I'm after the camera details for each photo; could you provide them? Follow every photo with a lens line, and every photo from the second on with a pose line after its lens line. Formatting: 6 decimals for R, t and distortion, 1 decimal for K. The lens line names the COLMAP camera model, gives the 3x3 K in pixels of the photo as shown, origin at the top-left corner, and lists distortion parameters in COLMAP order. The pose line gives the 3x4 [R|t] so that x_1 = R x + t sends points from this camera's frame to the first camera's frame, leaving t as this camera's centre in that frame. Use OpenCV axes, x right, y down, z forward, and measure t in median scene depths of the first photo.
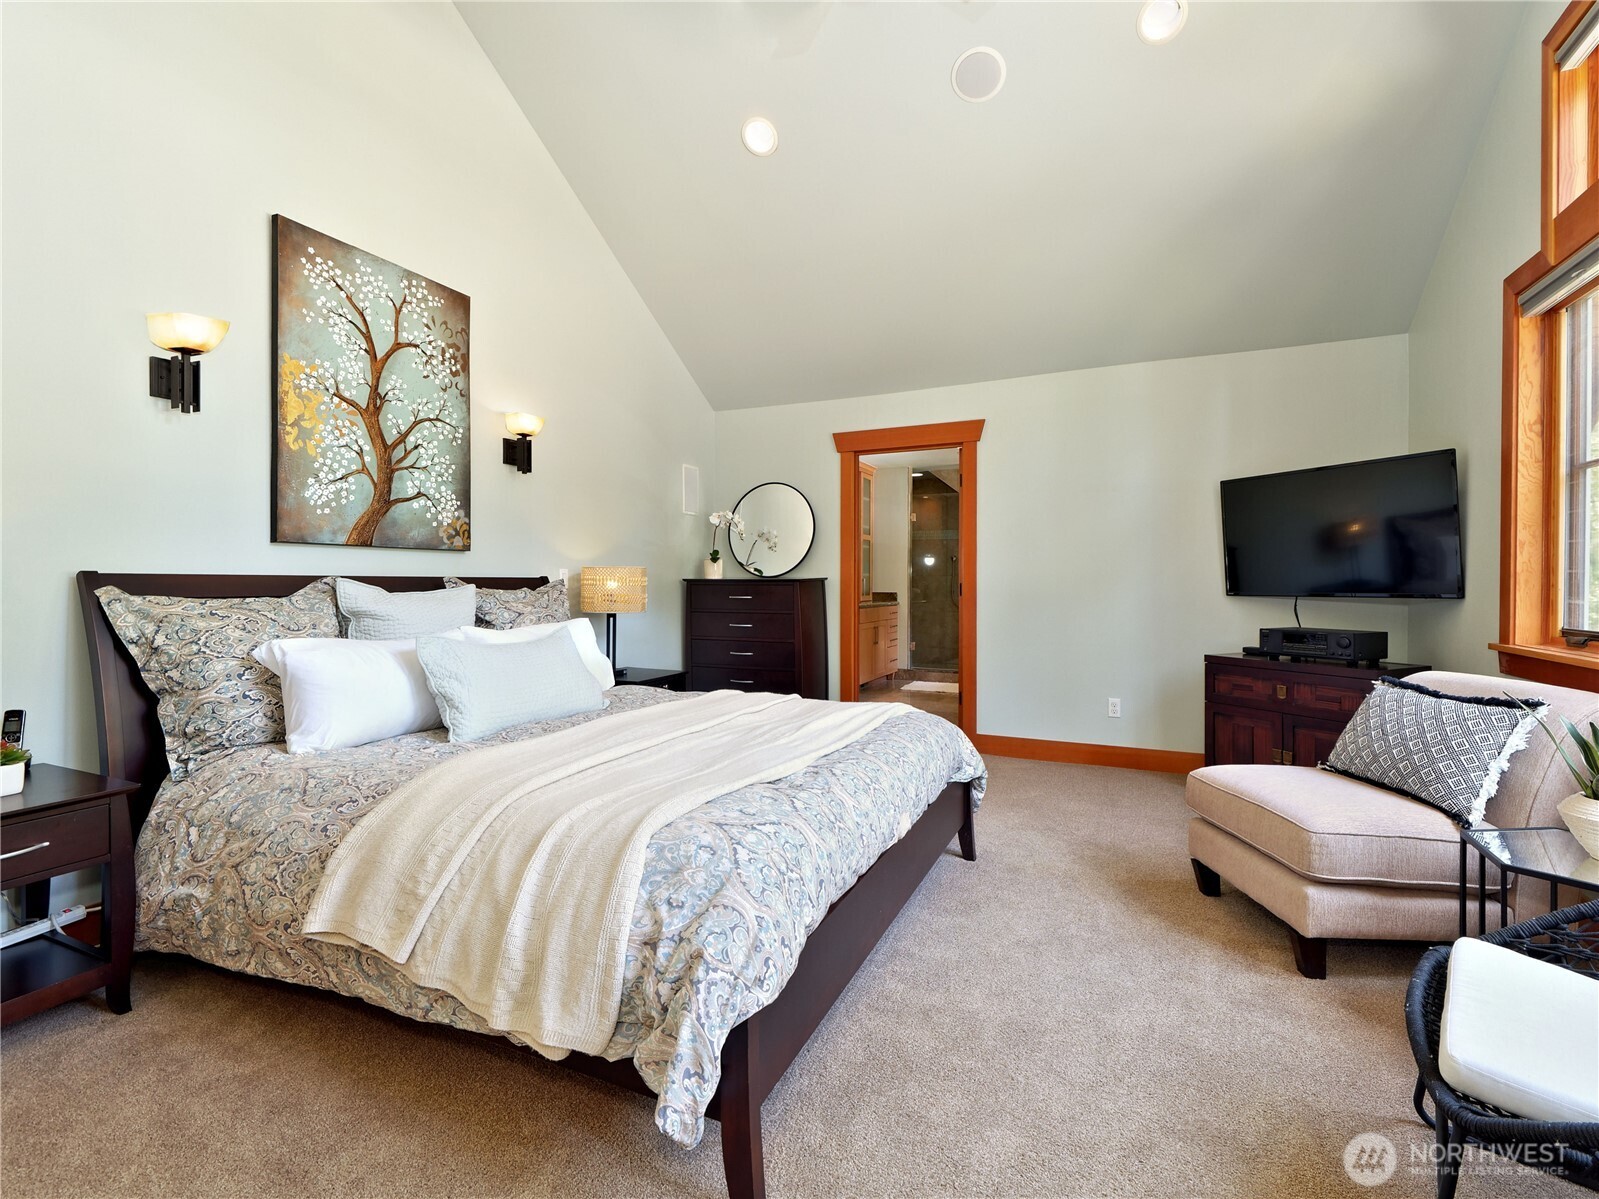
lens RADIAL K [[740.5, 0, 799.5], [0, 740.5, 599.5], [0, 0, 1]] dist [0.000603, 0.000106]
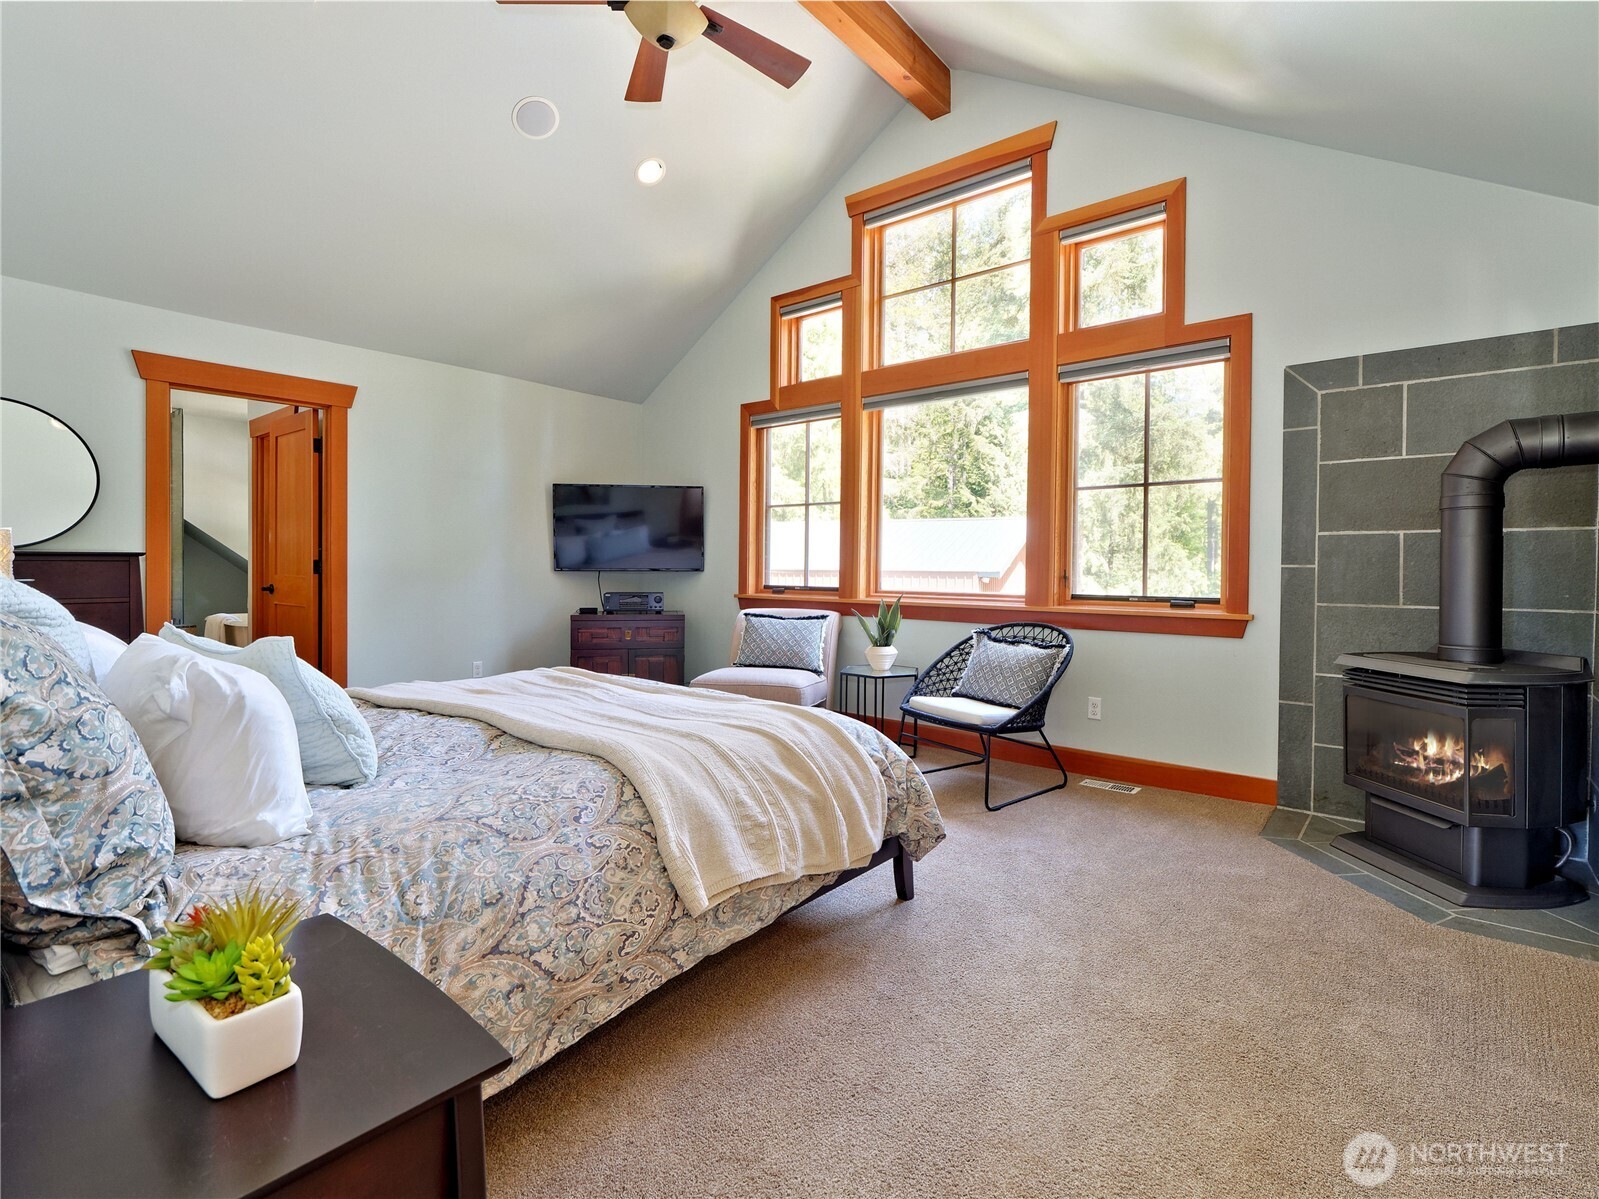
lens RADIAL K [[740.5, 0, 799.5], [0, 740.5, 599.5], [0, 0, 1]] dist [0.000603, 0.000106]
pose [[0.274089, -0.043638, 0.960714, -0.583754], [0.014471, 0.999044, 0.041251, -0.002740], [-0.961595, 0.002596, 0.274458, 0.221579]]
